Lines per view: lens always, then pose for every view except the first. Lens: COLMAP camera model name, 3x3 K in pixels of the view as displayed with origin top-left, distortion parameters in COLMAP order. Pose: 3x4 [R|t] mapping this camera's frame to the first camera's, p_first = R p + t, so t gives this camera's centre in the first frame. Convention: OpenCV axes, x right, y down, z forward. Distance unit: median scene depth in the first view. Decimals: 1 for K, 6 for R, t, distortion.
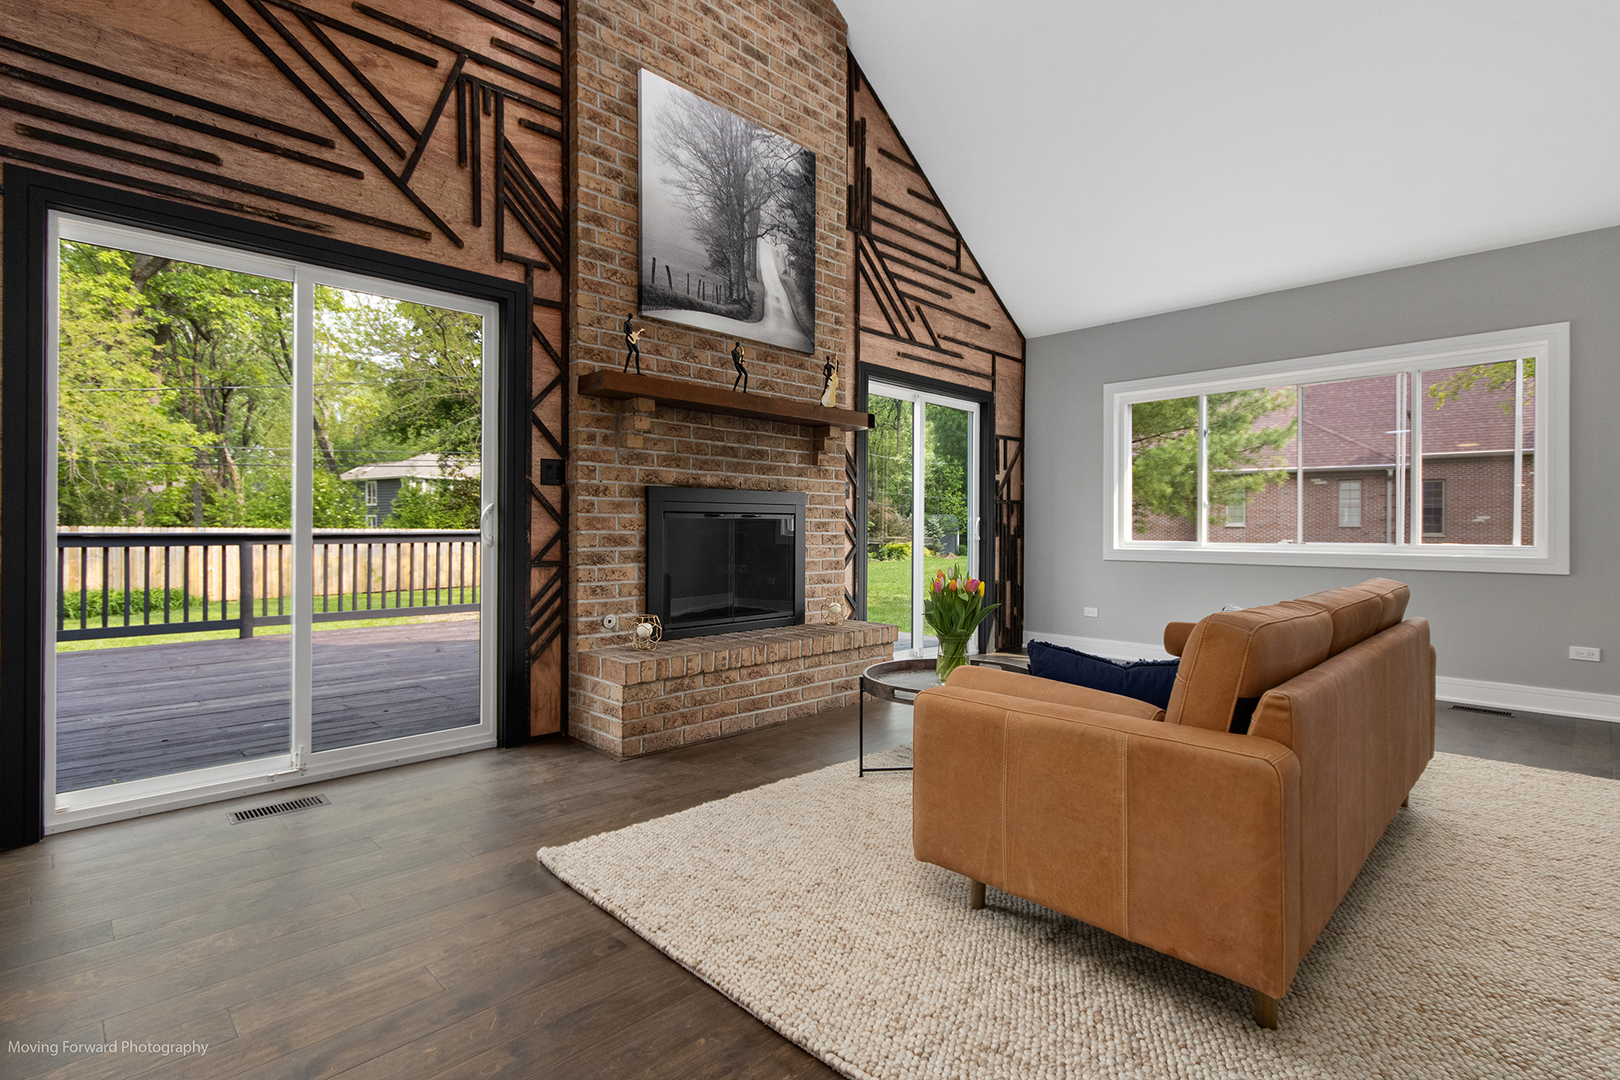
lens RADIAL K [[769.8, 0, 800.1], [0, 769.8, 523.5], [0, 0, 1]] dist [0.007446, -0.000080]
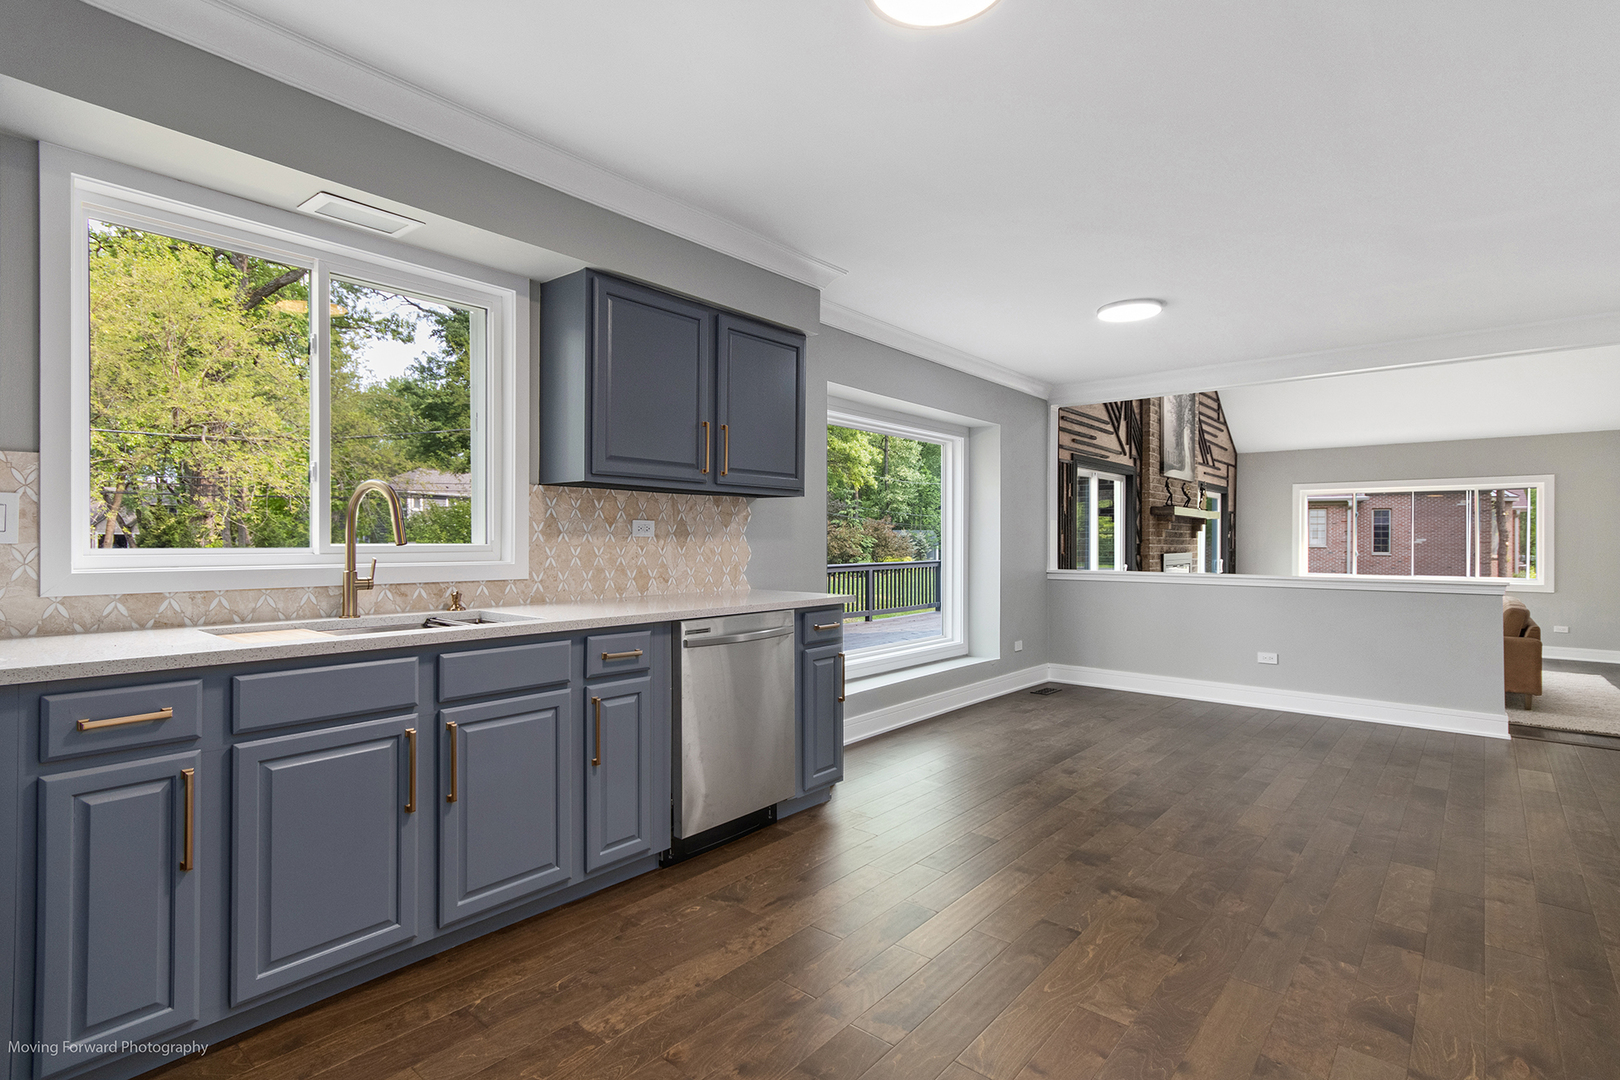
lens RADIAL K [[786.7, 0, 810.0], [0, 786.7, 540.0], [0, 0, 1]] dist [0.023780, 0.000076]
pose [[0.995009, 0.000918, 0.099782, -1.358325], [-0.001632, 0.999974, 0.007065, -0.098673], [-0.099773, -0.007192, 0.994984, -1.068907]]
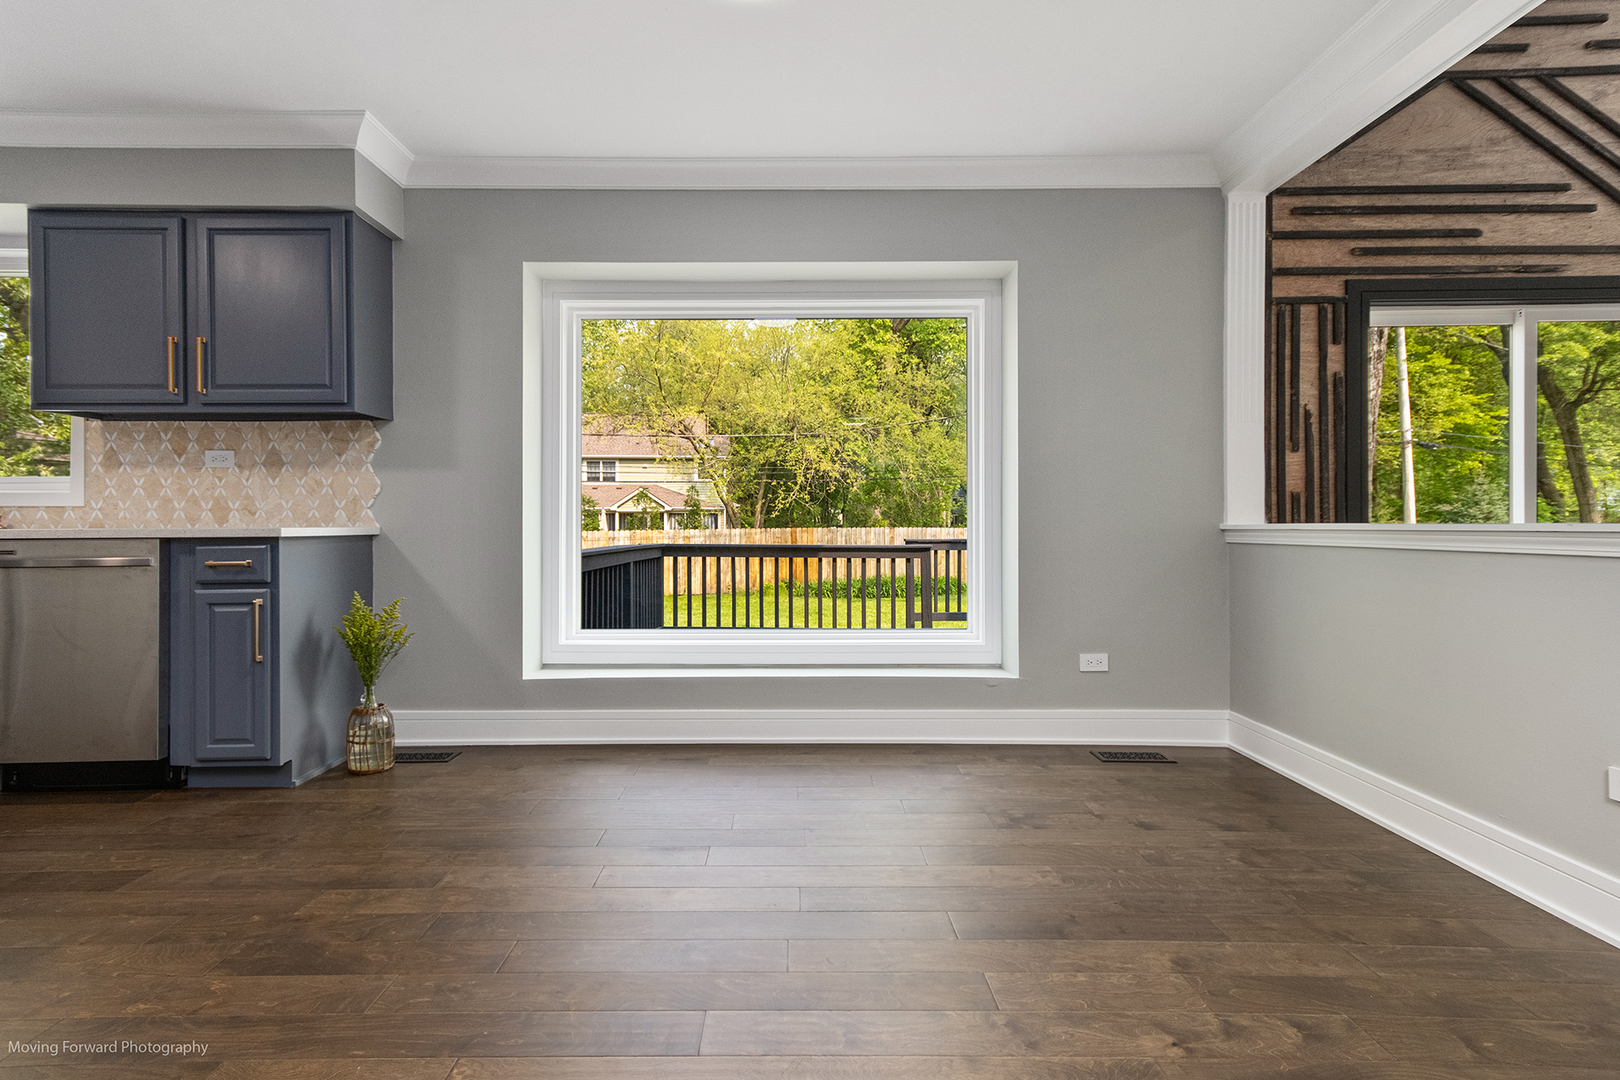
lens RADIAL K [[793.7, 0, 791.7], [0, 793.7, 521.0], [0, 0, 1]] dist [0.016050, 0.001247]
pose [[0.717098, -0.008080, -0.696926, -0.451151], [0.011160, 0.999938, -0.000110, -0.033846], [0.696883, -0.007699, 0.717143, -0.405111]]
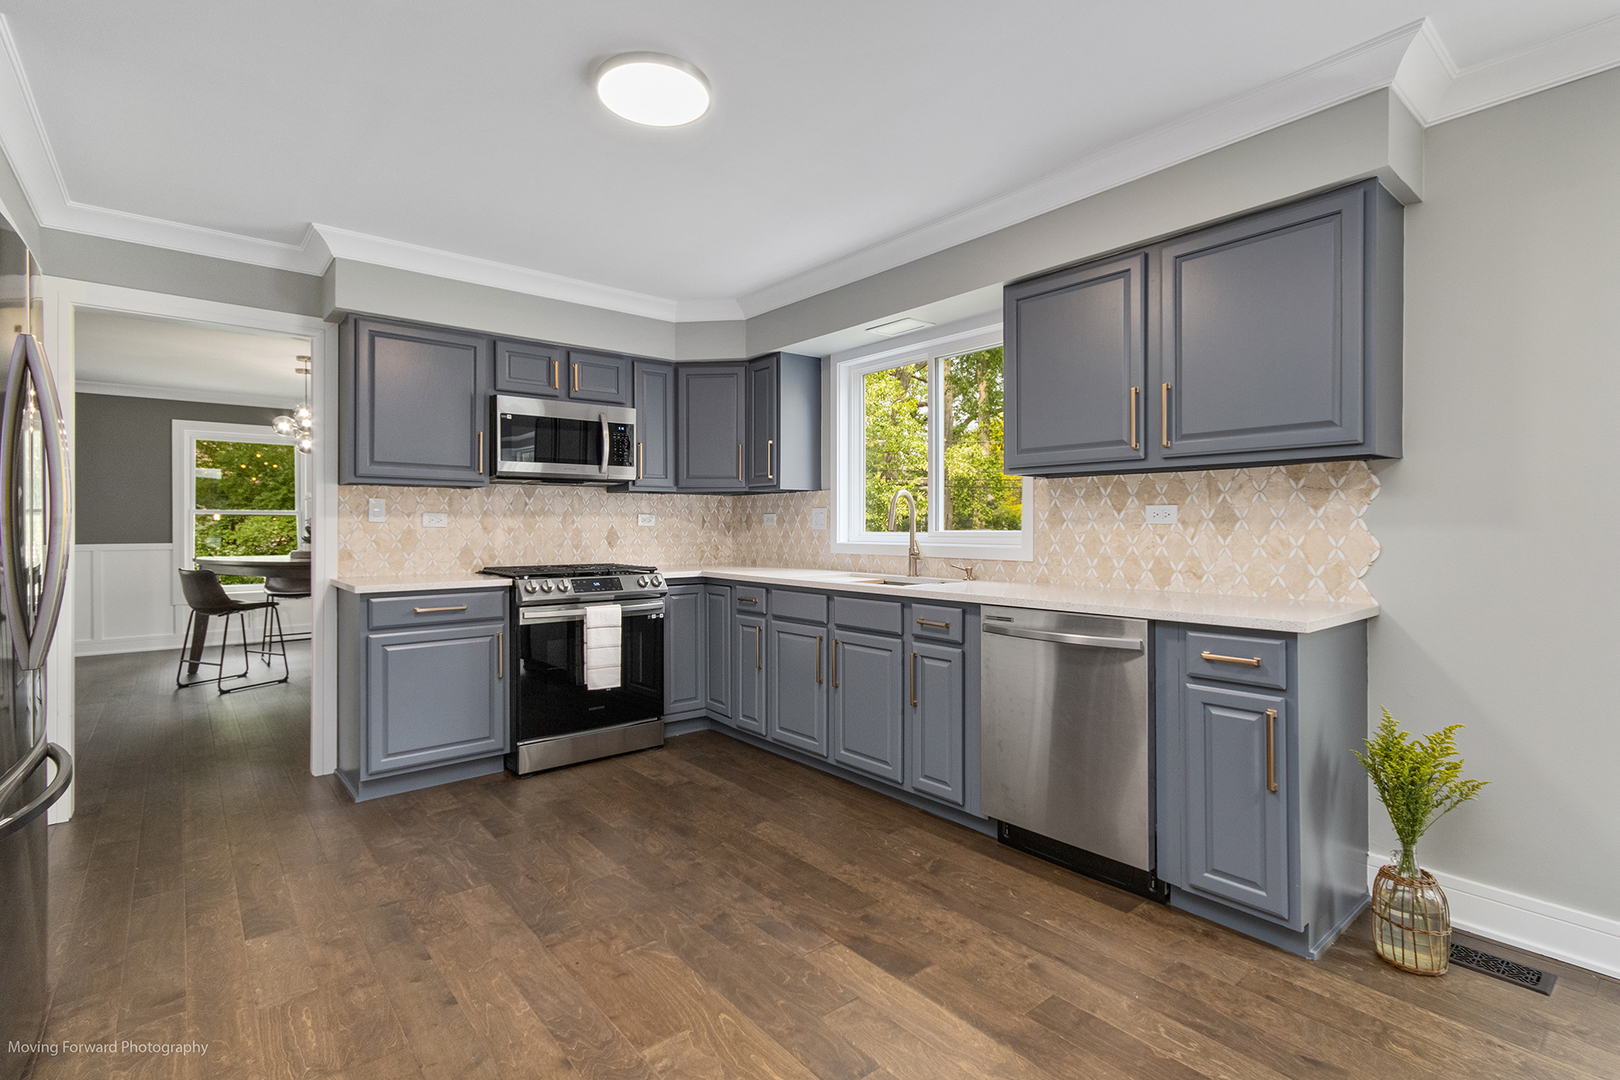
lens RADIAL K [[753.0, 0, 796.2], [0, 753.0, 528.5], [0, 0, 1]] dist [0.010364, 0.000197]
pose [[-0.082731, -0.000997, -0.996571, -0.723011], [0.008002, 0.999967, -0.001664, -0.093198], [0.996540, -0.008112, -0.082721, -0.503735]]
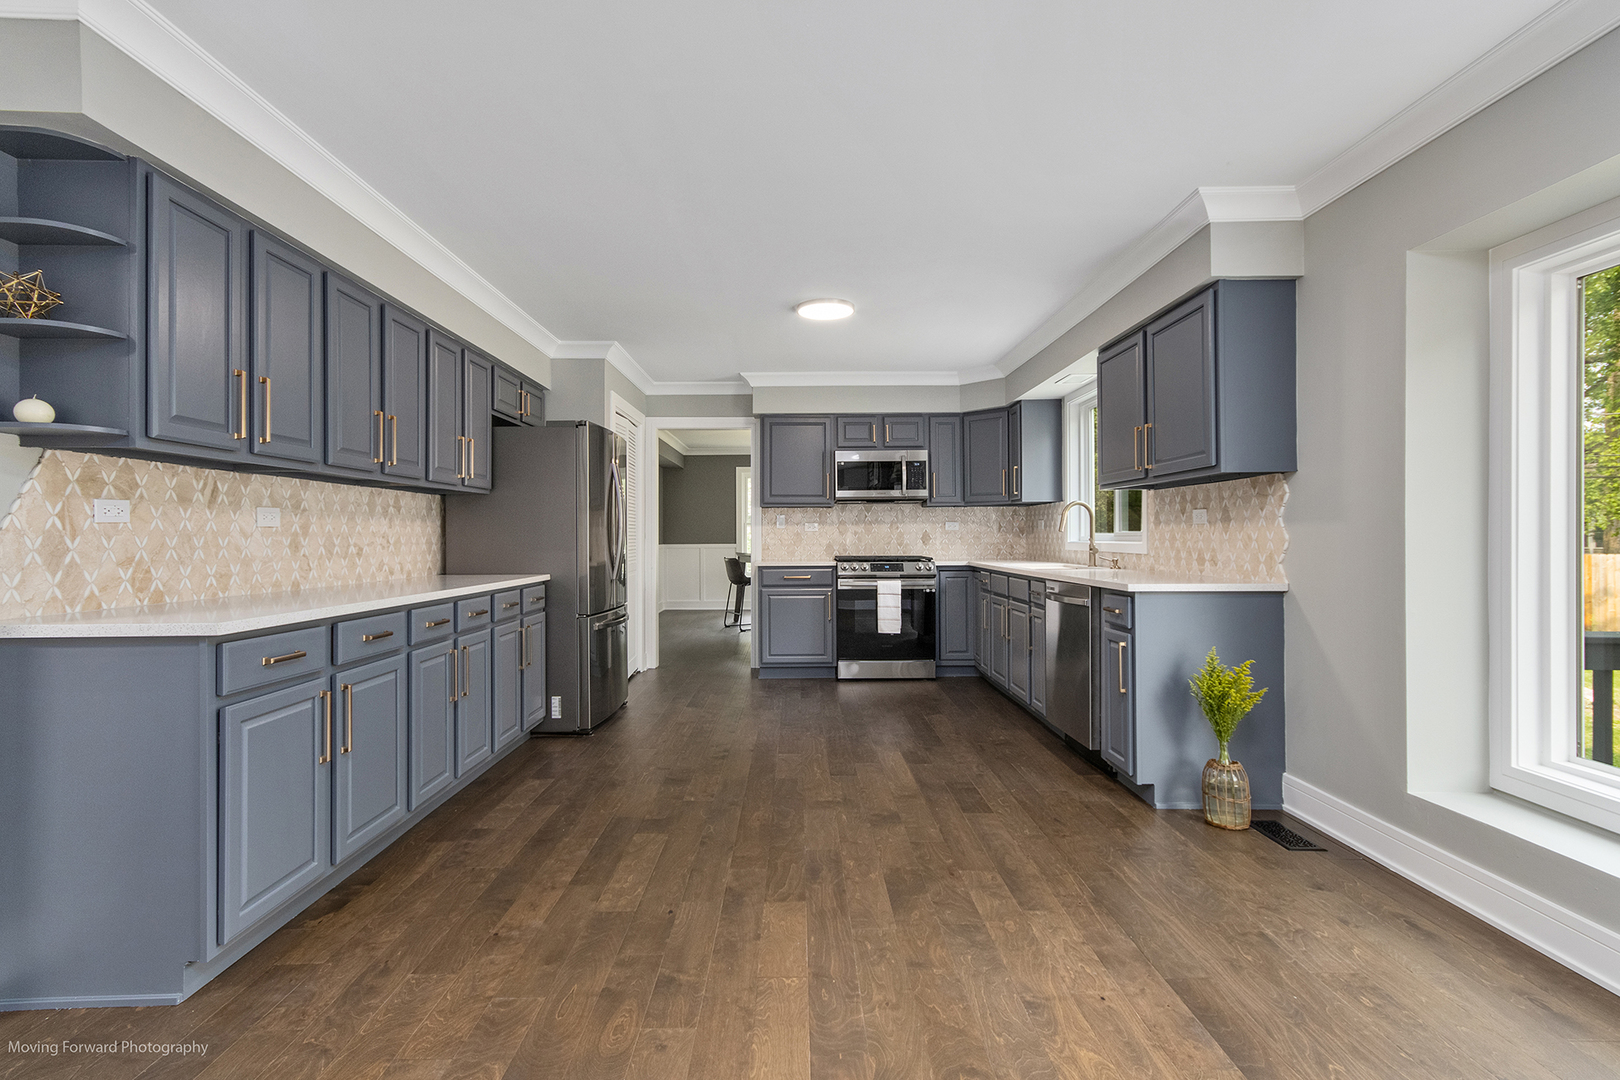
lens RADIAL K [[771.3, 0, 804.4], [0, 771.3, 534.8], [0, 0, 1]] dist [0.011382, 0.000805]
pose [[-0.688624, -0.001603, -0.725116, -0.441905], [0.008023, 0.999920, -0.009830, -0.077125], [0.725074, -0.012587, -0.688556, 0.074073]]
